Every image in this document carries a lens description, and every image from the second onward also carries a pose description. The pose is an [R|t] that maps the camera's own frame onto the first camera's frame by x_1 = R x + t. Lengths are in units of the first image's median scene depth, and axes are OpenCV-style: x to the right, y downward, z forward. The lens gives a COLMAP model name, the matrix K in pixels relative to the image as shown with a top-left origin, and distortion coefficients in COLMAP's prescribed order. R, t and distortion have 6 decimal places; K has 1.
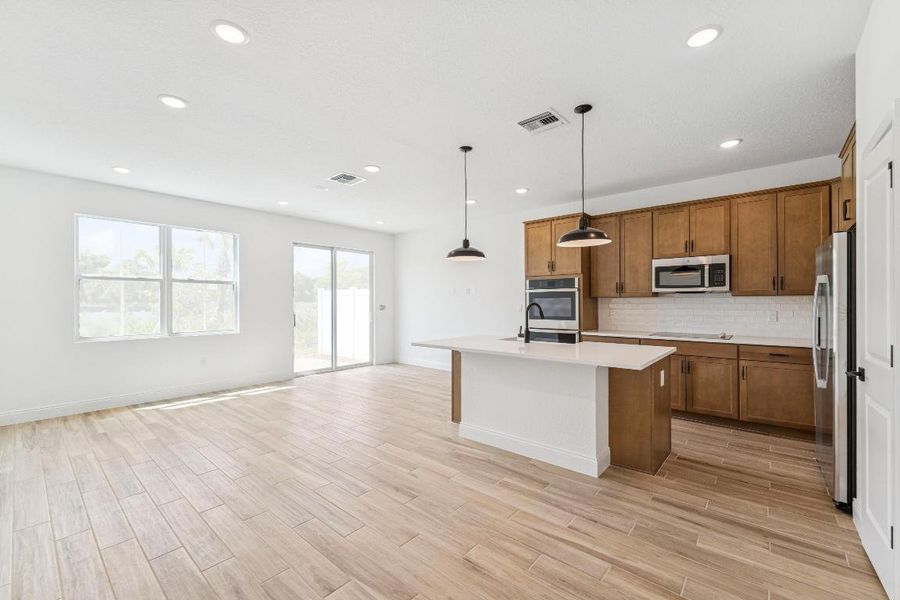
lens RADIAL K [[373.0, 0, 444.6], [0, 373.0, 301.8], [0, 0, 1]] dist [0.000306, 0.000049]
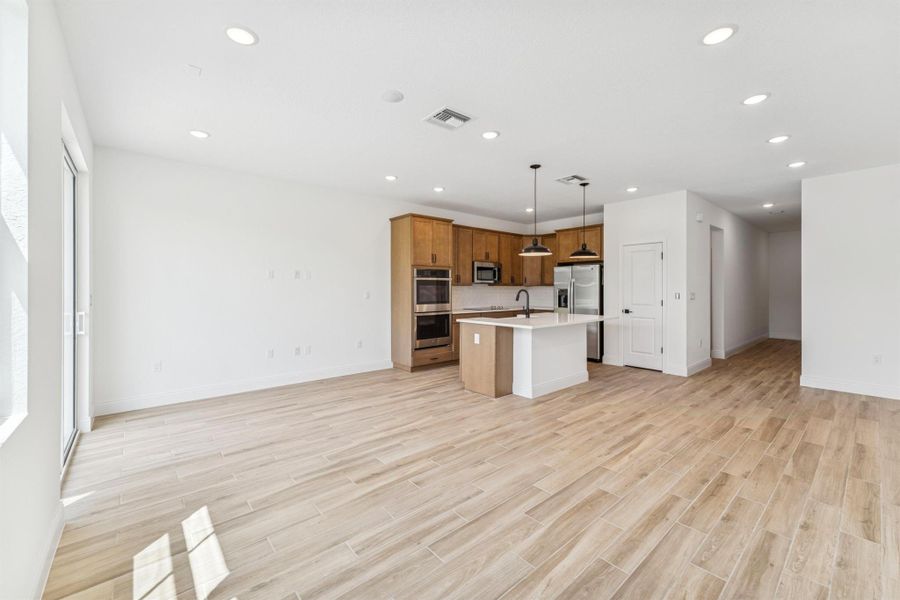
lens RADIAL K [[364.7, 0, 453.6], [0, 364.7, 289.7], [0, 0, 1]] dist [0.000559, 0.000184]
pose [[0.138017, -0.001341, 0.990429, -1.043344], [-0.002018, 0.999997, 0.001636, 0.001527], [-0.990428, -0.002225, 0.138014, 0.964885]]
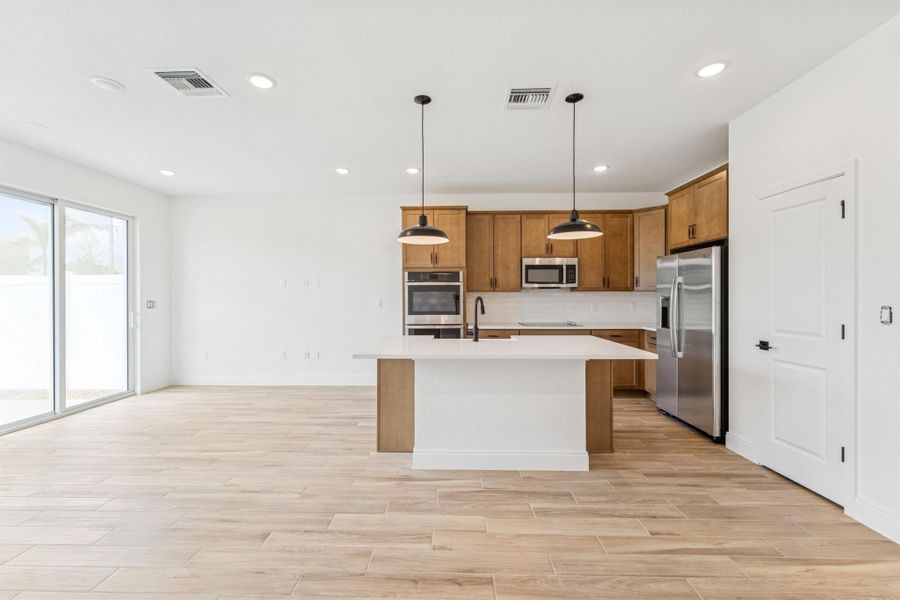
lens RADIAL K [[368.4, 0, 449.5], [0, 368.4, 297.1], [0, 0, 1]] dist [0.001180, 0.000034]
pose [[0.767449, -0.000355, 0.641110, -0.346339], [-0.000810, 0.999999, 0.001523, 0.002439], [-0.641109, -0.001688, 0.767448, 0.324284]]
